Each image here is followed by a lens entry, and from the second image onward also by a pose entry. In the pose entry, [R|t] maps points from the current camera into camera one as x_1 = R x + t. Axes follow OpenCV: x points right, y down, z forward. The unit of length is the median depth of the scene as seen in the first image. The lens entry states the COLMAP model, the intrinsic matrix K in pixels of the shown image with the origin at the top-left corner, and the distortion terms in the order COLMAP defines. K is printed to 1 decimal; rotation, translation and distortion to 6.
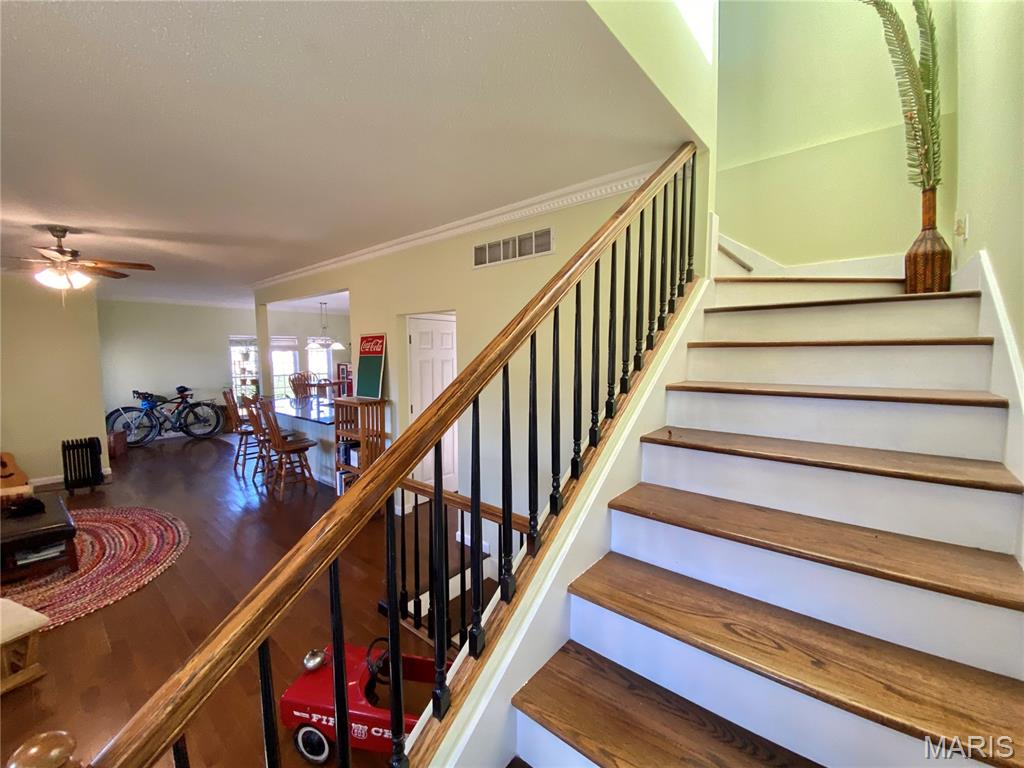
lens RADIAL K [[419.7, 0, 512.3], [0, 419.7, 381.6], [0, 0, 1]] dist [-0.002805, -0.000374]
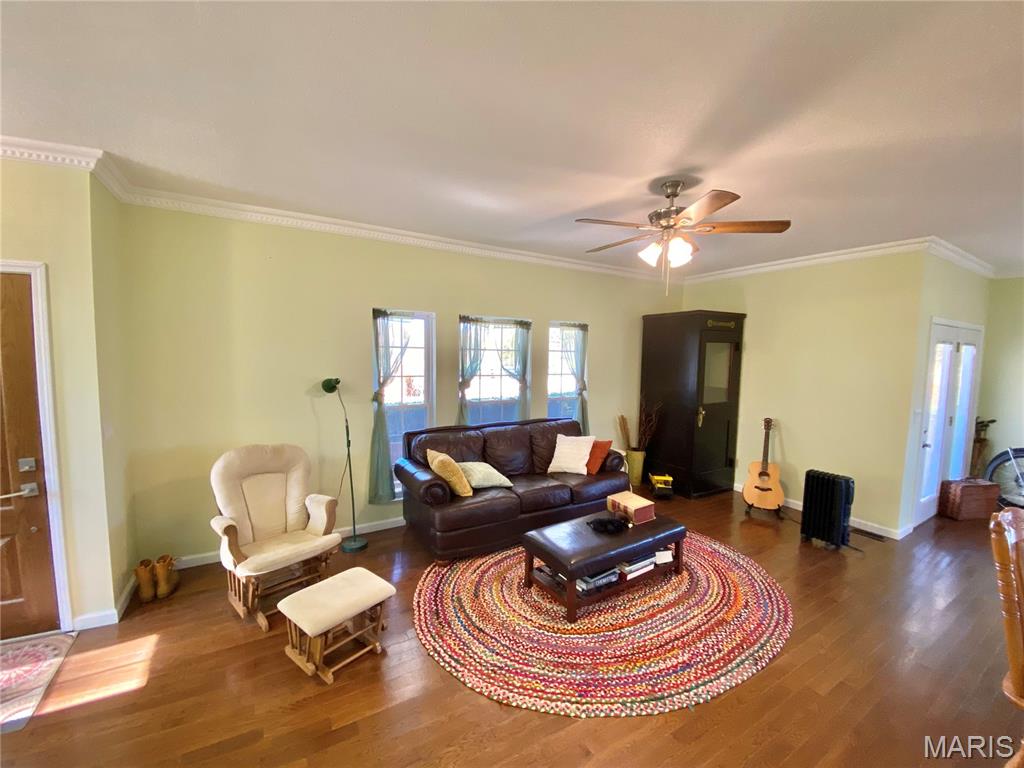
lens RADIAL K [[419.7, 0, 511.5], [0, 419.7, 383.1], [0, 0, 1]] dist [-0.002805, -0.000374]
pose [[-0.332892, 0.076898, -0.939824, -0.246918], [-0.086279, 0.990005, 0.111564, -0.066522], [0.939009, 0.118226, -0.322930, 0.933773]]
